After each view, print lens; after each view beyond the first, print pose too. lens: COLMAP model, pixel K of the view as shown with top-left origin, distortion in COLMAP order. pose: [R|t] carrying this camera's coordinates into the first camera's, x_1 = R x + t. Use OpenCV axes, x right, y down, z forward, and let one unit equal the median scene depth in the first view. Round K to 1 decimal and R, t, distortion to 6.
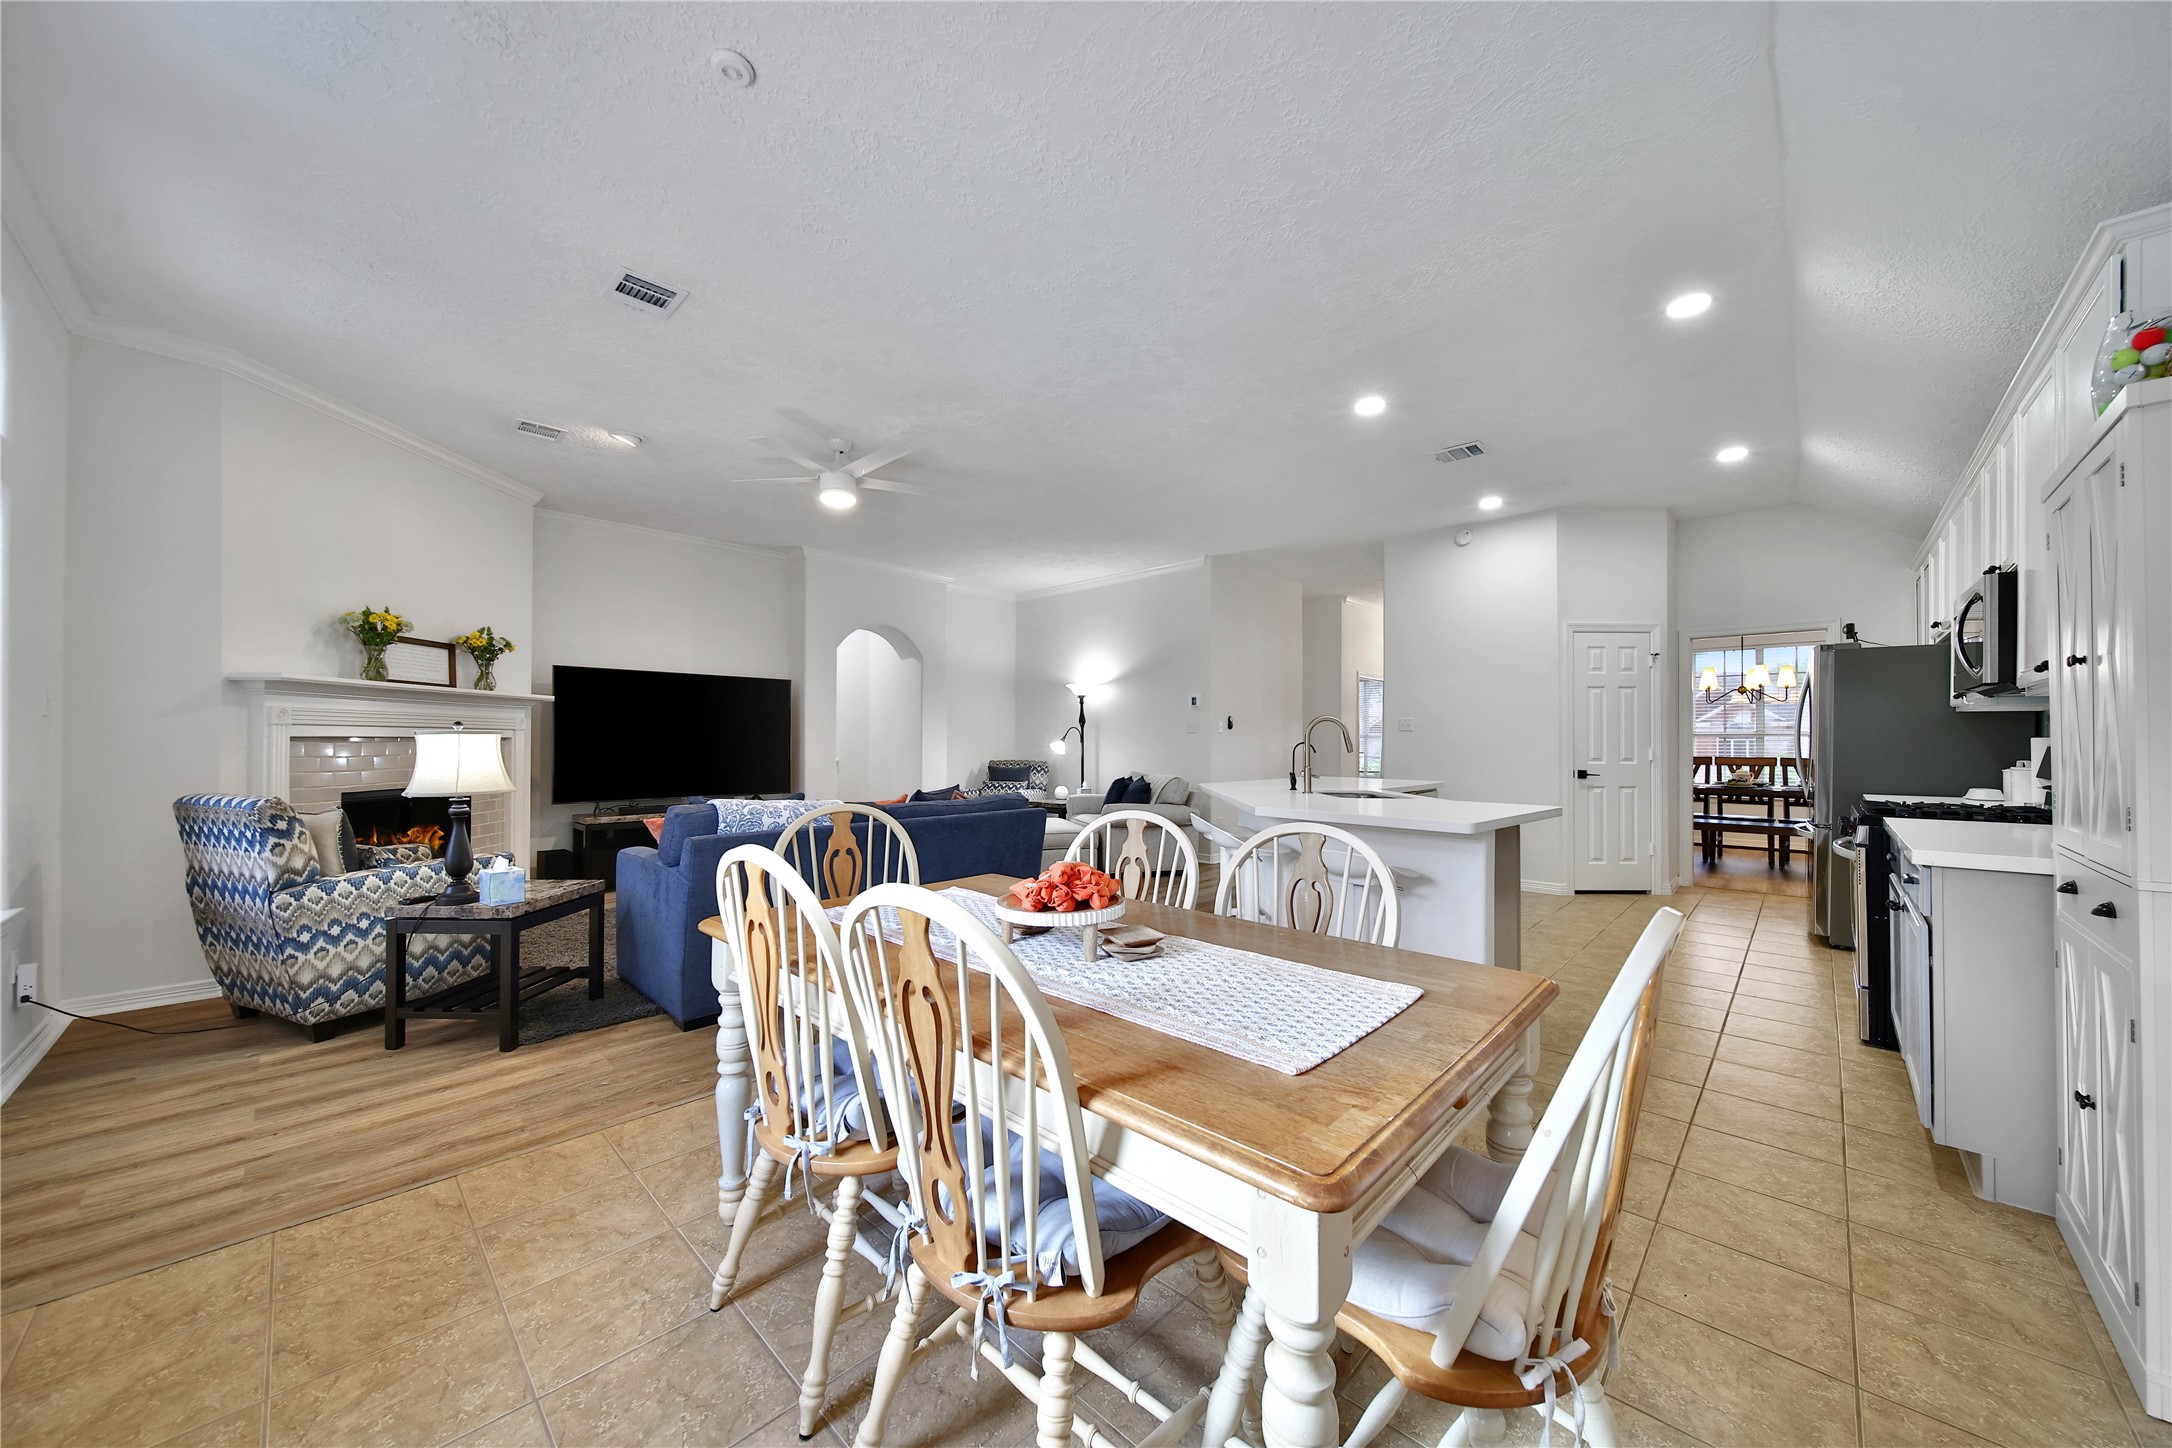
lens RADIAL K [[757.9, 0, 1076.5], [0, 757.9, 734.5], [0, 0, 1]] dist [-0.001151, -0.001107]
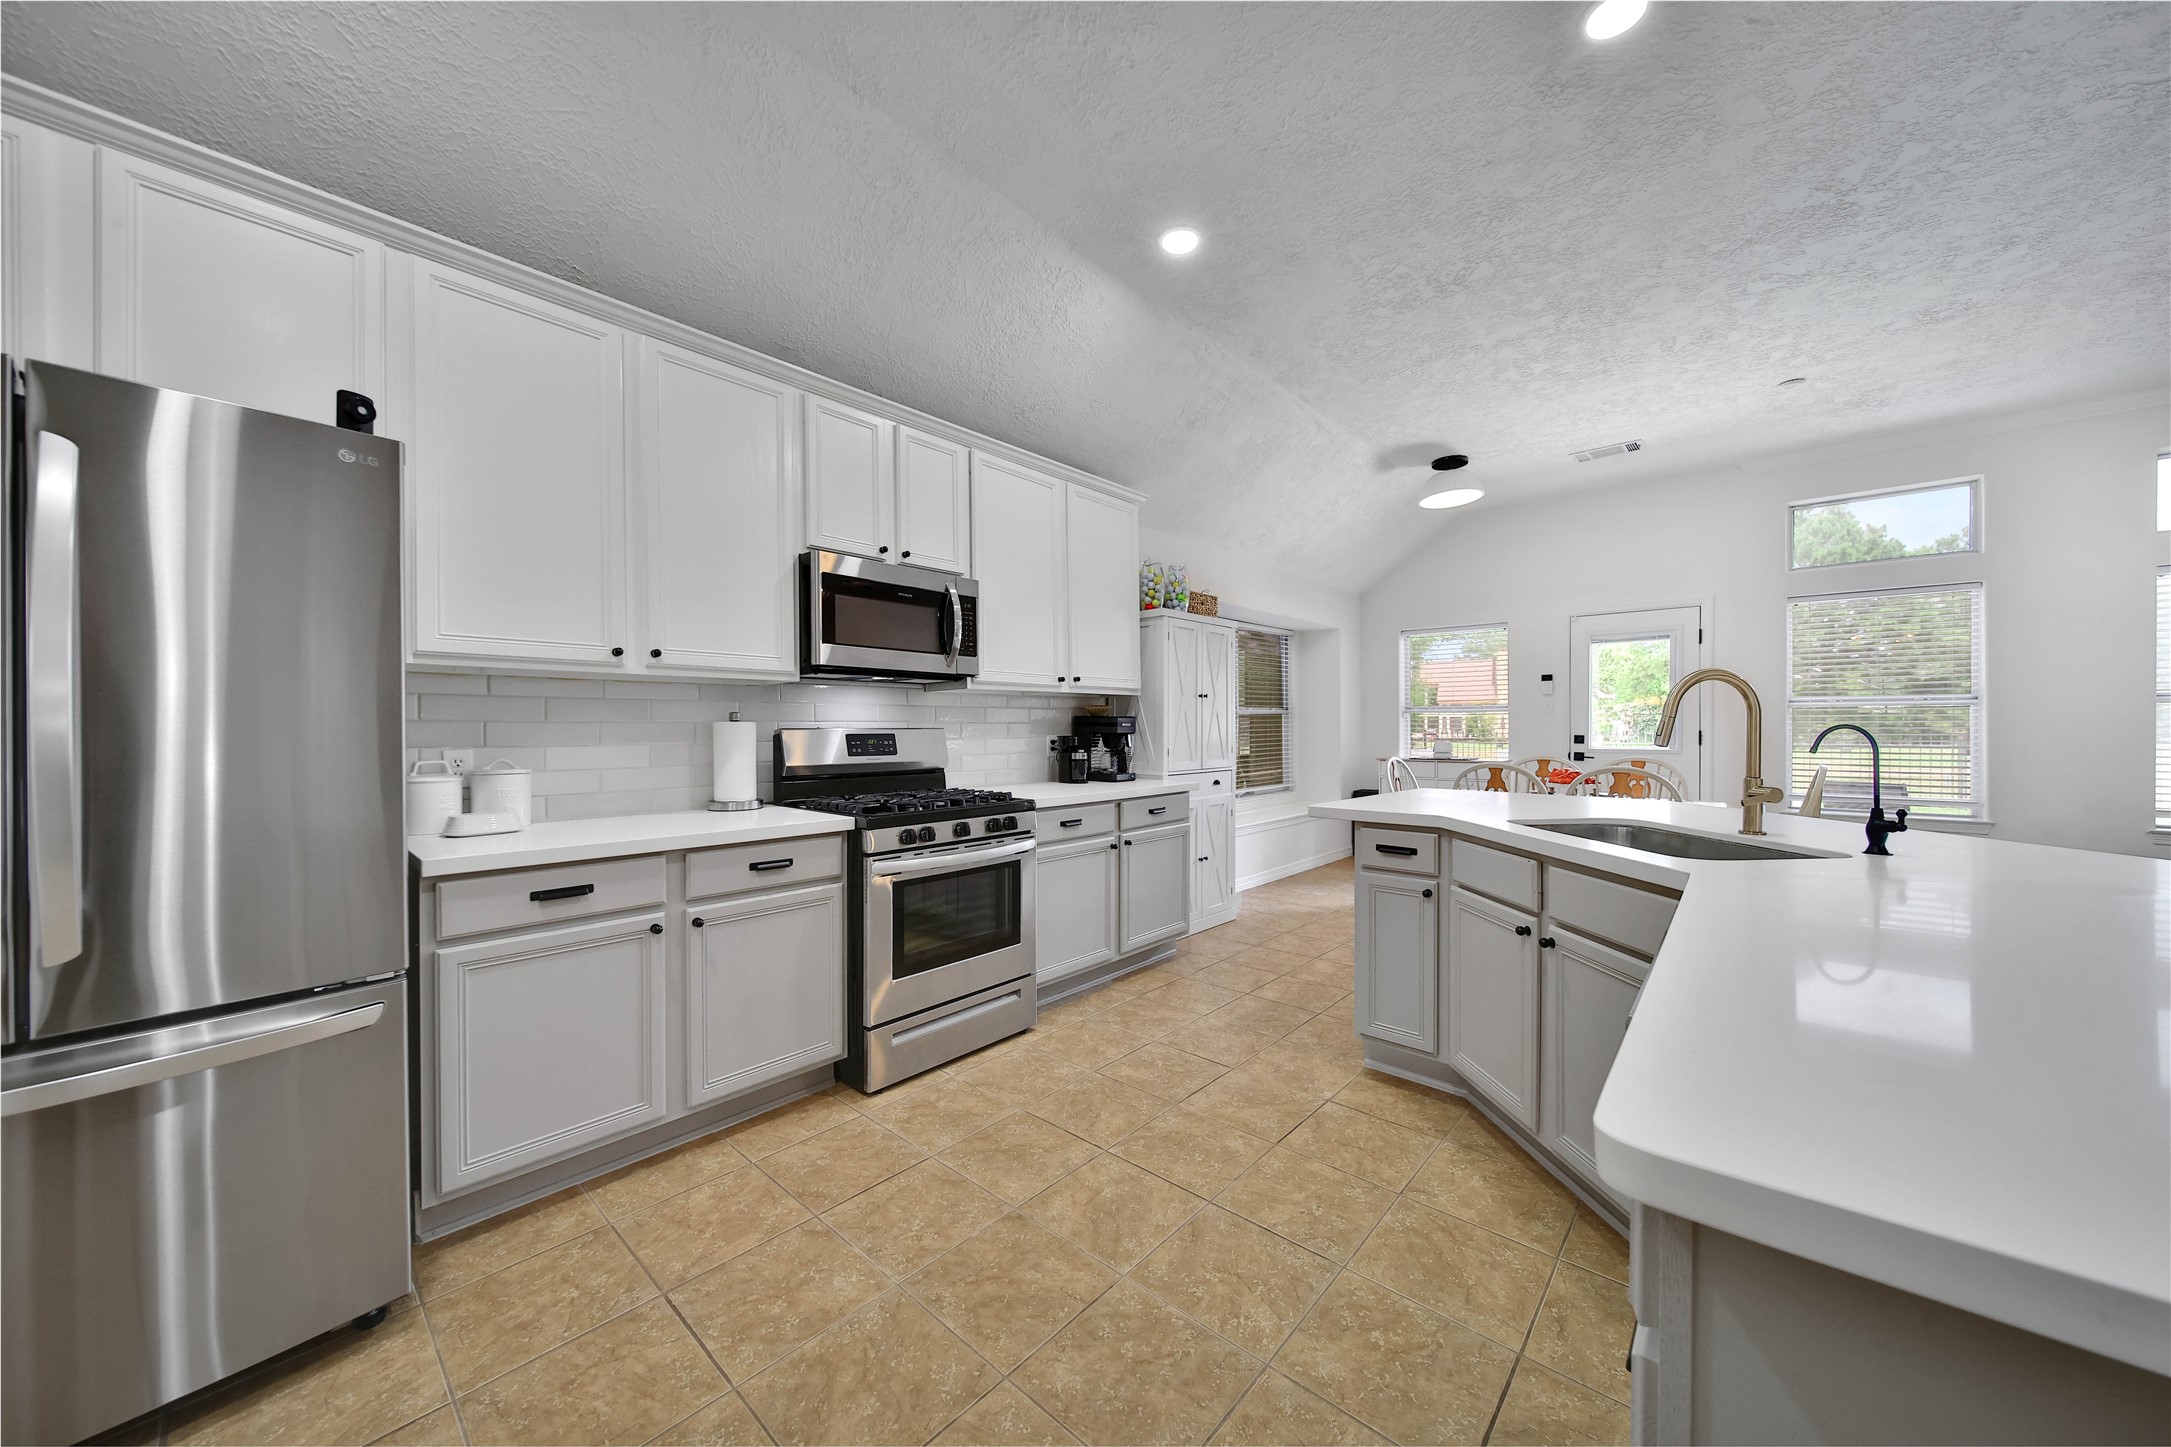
lens RADIAL K [[757.5, 0, 1082.2], [0, 757.5, 735.4], [0, 0, 1]] dist [-0.001151, -0.001107]
pose [[-0.999207, 0.002172, -0.039760, 0.414947], [0.002138, 0.999997, 0.000884, 0.008515], [0.039762, 0.000798, -0.999209, 0.816749]]
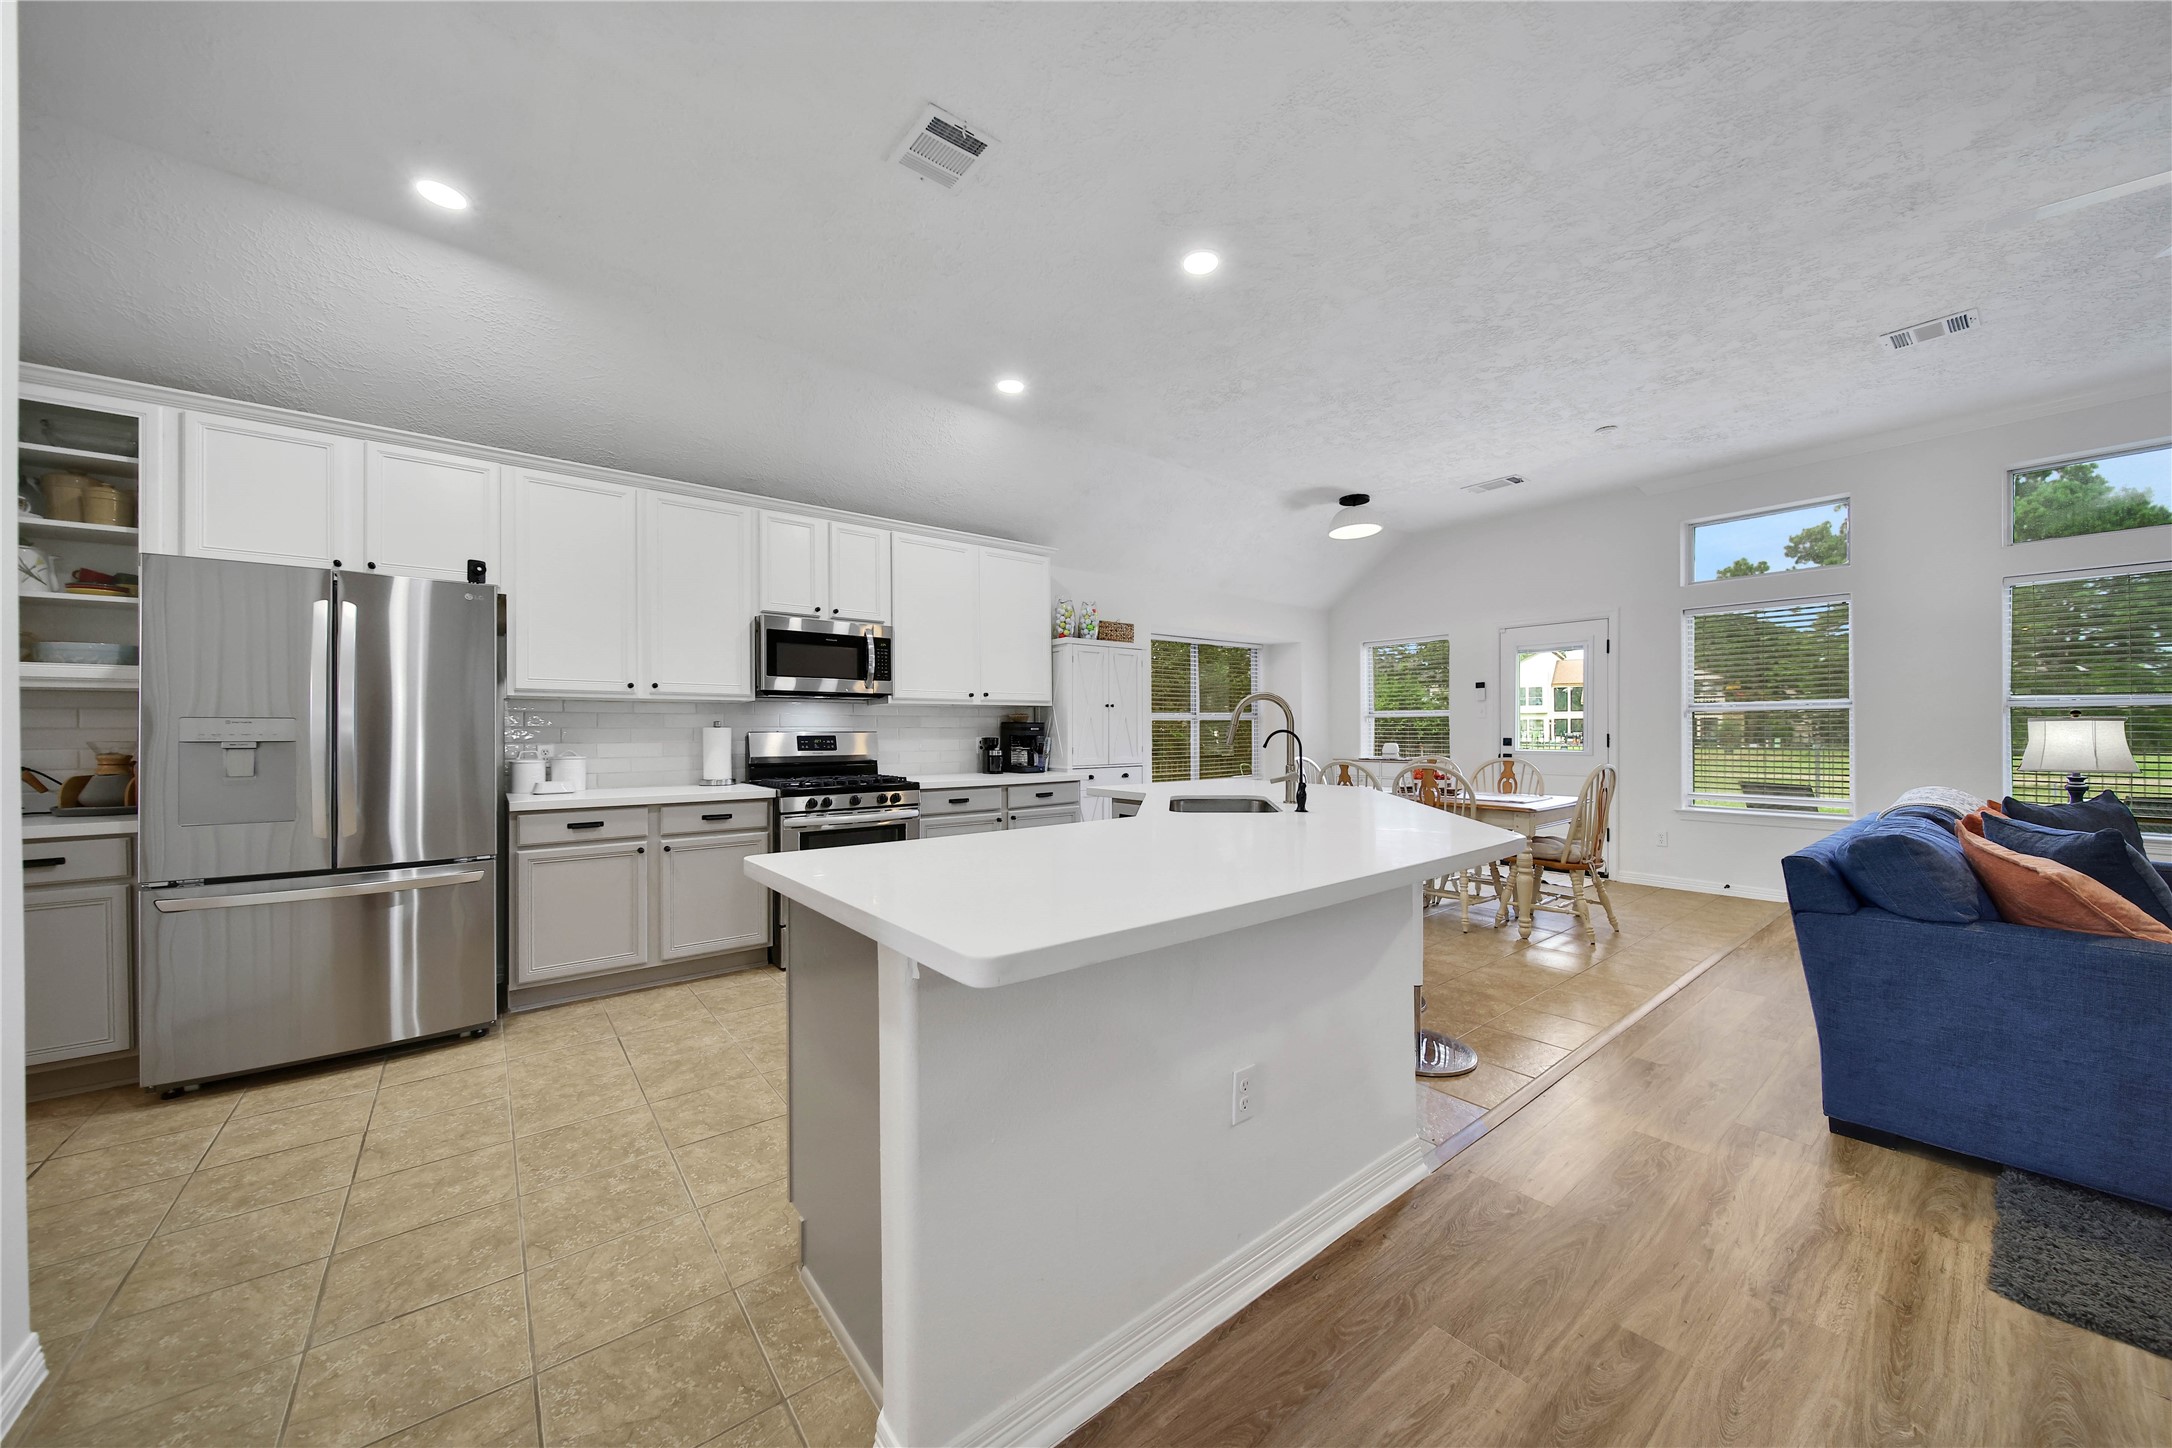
lens RADIAL K [[757.9, 0, 1081.6], [0, 757.9, 734.2], [0, 0, 1]] dist [-0.001151, -0.001107]
pose [[-0.992321, 0.001467, 0.123678, 0.230383], [0.000905, 0.999989, -0.004596, 0.009566], [-0.123683, -0.004449, -0.992312, 0.966441]]
